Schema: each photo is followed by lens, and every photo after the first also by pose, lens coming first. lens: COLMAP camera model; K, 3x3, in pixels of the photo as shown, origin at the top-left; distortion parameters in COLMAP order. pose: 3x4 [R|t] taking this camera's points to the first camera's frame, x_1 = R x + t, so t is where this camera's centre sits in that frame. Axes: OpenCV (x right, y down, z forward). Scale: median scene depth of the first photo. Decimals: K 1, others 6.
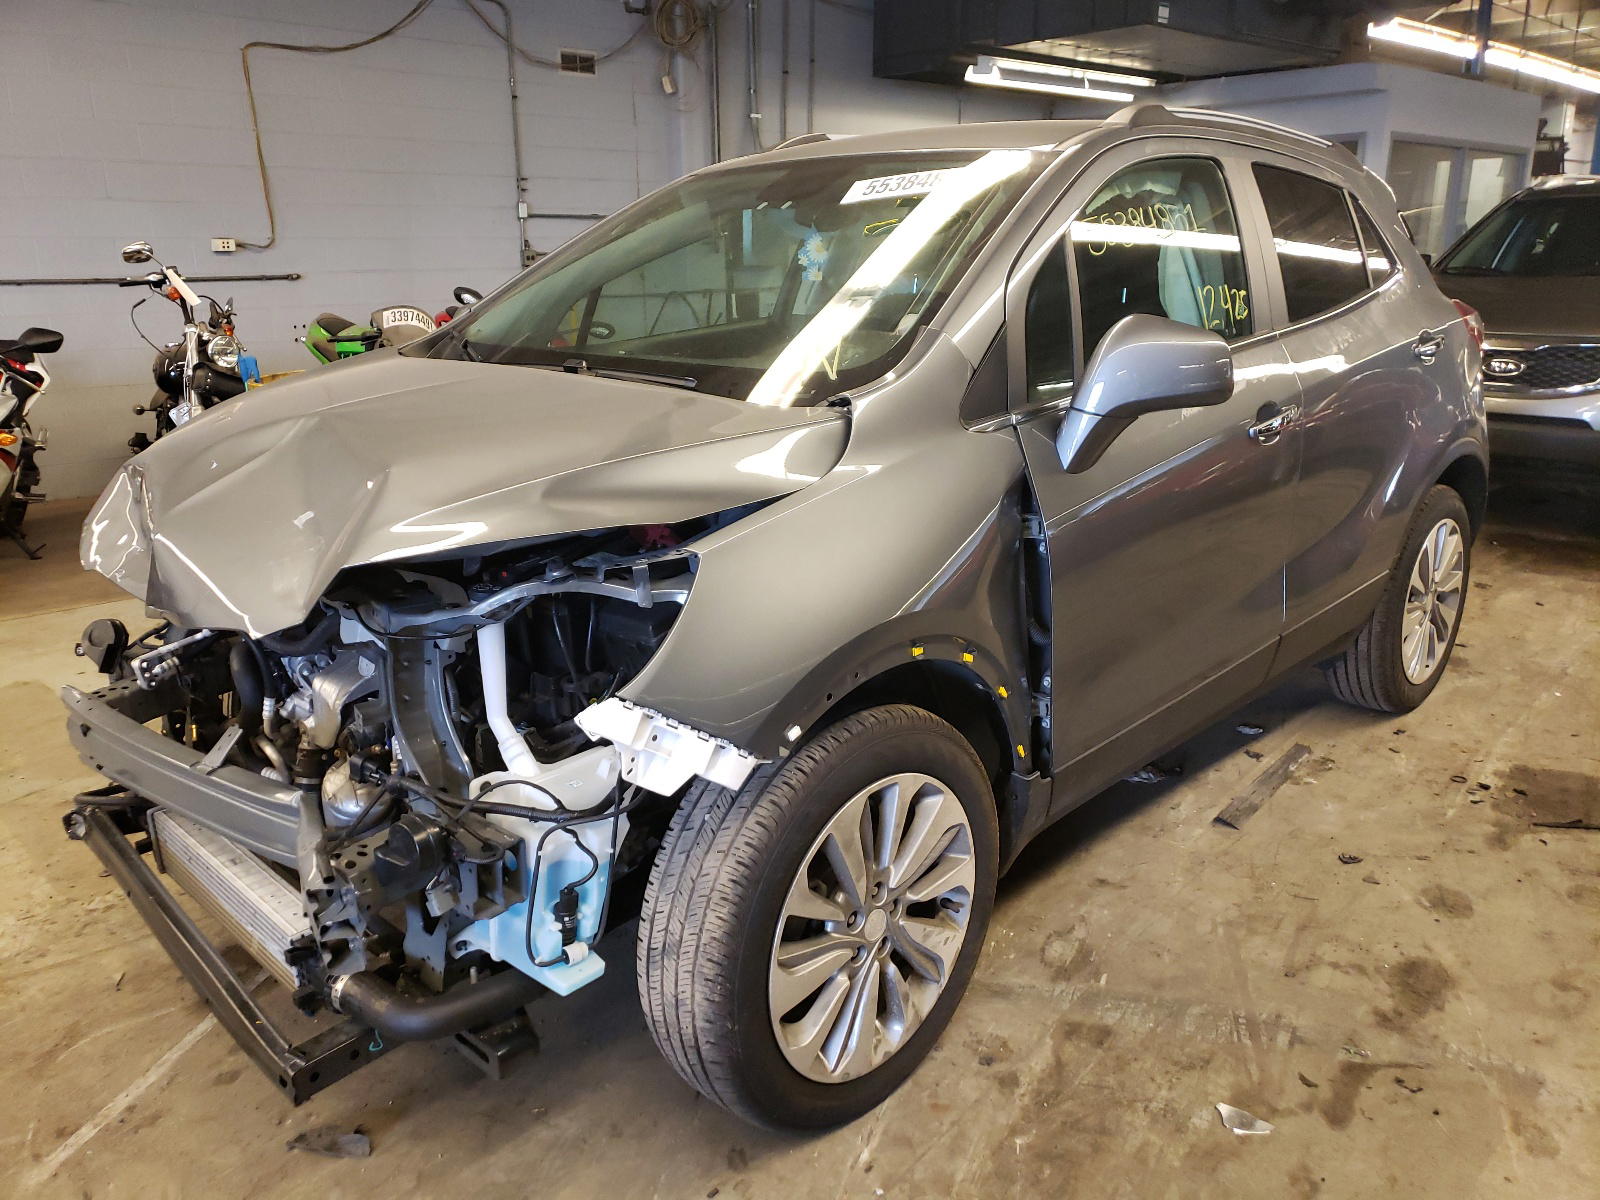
lens RADIAL K [[1230.8, 0, 800.0], [0, 1230.8, 600.0], [0, 0, 1]] dist [0.009892, 0.000797]
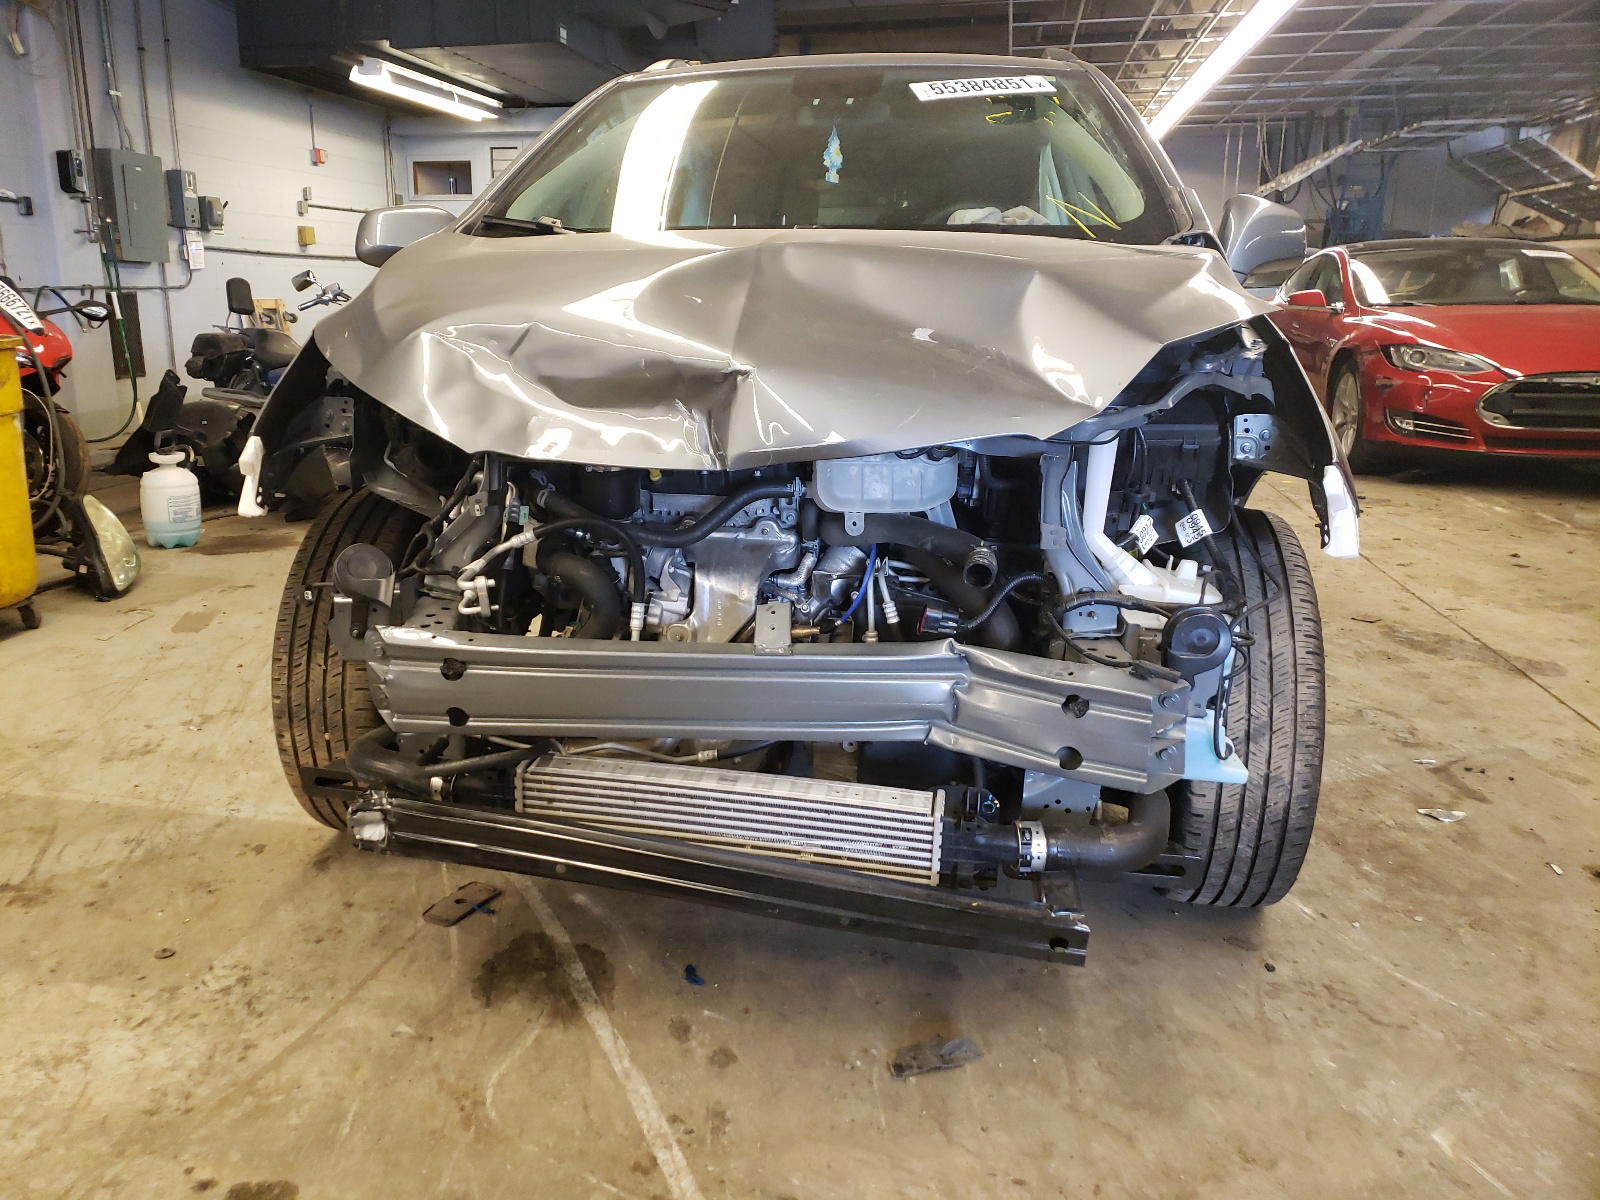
lens RADIAL K [[1207.1, 0, 723.0], [0, 1207.1, 580.7], [0, 0, 1]] dist [0.004766, -0.002714]
pose [[0.830878, -0.114245, 0.544601, -0.233569], [0.138673, 0.990331, -0.003820, 0.021477], [-0.538899, 0.078696, 0.838687, 0.083301]]
